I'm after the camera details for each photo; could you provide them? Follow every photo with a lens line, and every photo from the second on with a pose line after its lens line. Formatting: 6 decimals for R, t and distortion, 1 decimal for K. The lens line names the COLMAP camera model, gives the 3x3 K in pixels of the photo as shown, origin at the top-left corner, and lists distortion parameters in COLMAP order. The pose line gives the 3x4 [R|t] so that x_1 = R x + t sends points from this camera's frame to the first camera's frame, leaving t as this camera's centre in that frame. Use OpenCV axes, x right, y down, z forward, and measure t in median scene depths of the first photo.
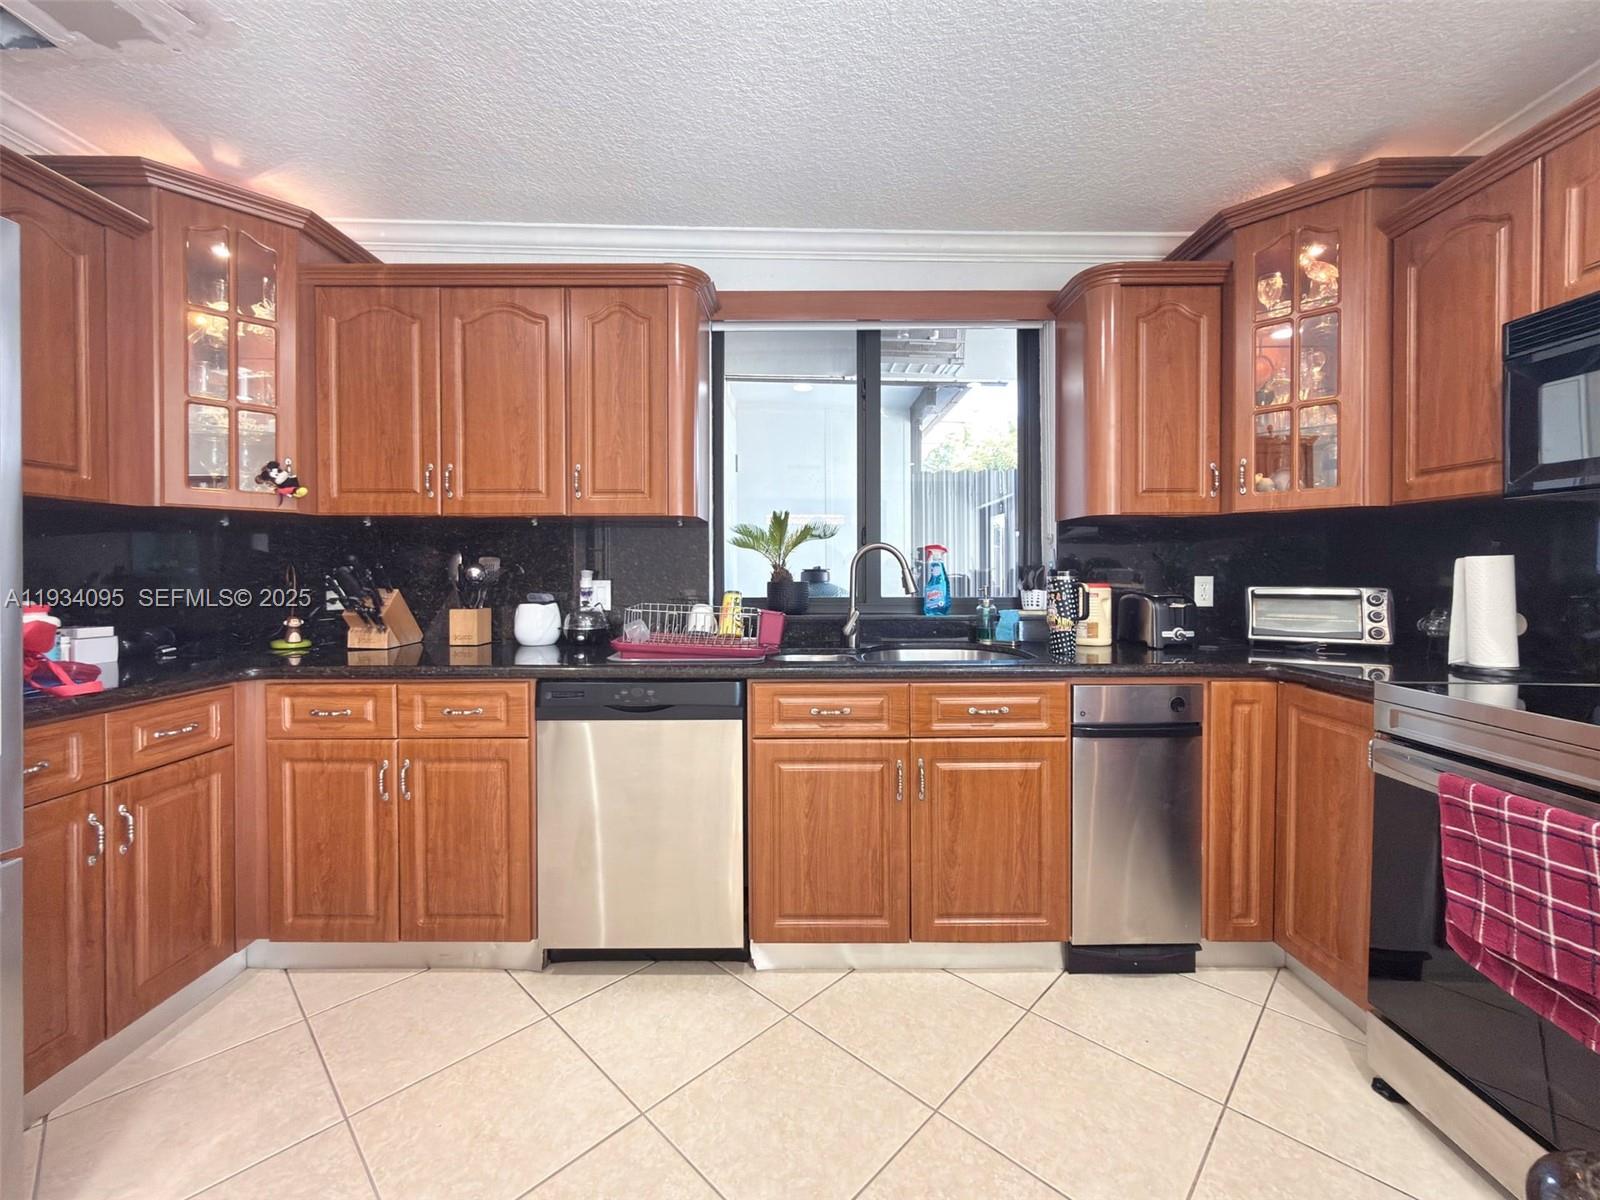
lens RADIAL K [[651.1, 0, 808.2], [0, 651.1, 577.1], [0, 0, 1]] dist [-0.001427, 0.000672]
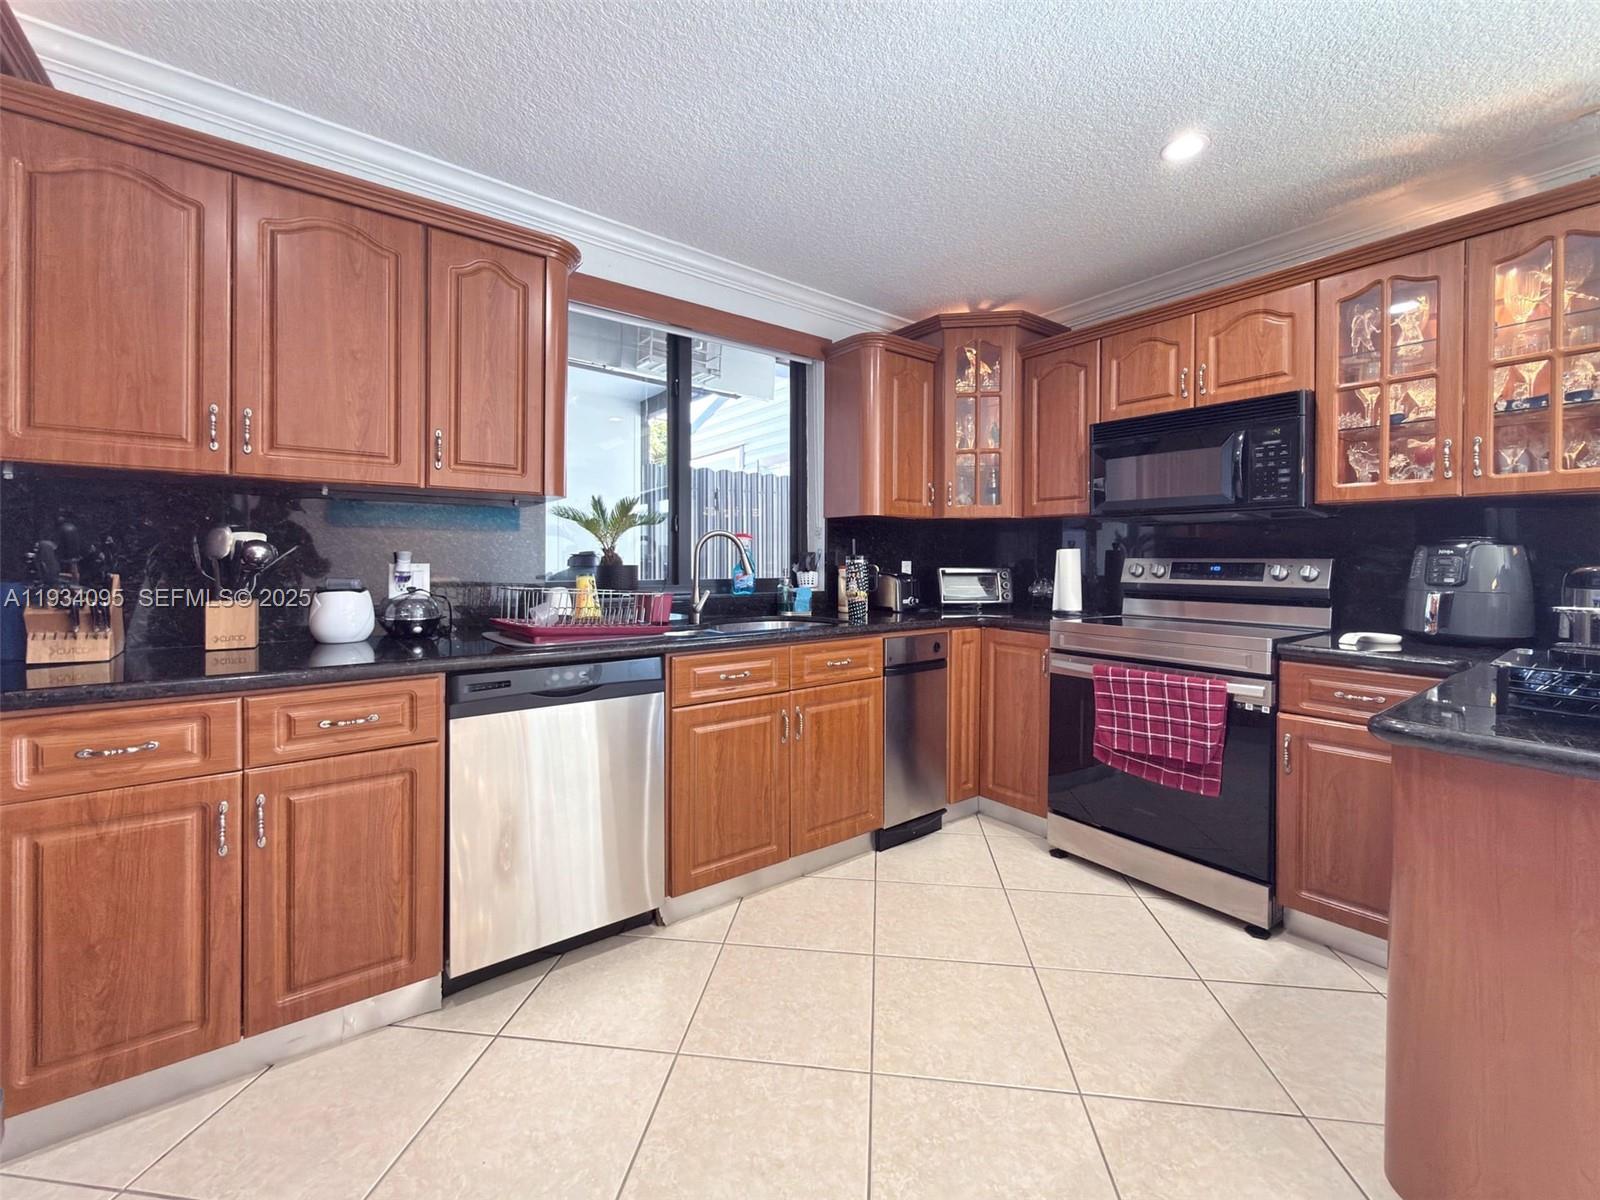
lens RADIAL K [[651.1, 0, 796.3], [0, 651.1, 560.4], [0, 0, 1]] dist [-0.001427, 0.000672]
pose [[0.801725, 0.004982, 0.597673, -0.548228], [0.000992, 0.999953, -0.009665, 0.013252], [-0.597693, 0.008342, 0.801682, 0.009082]]
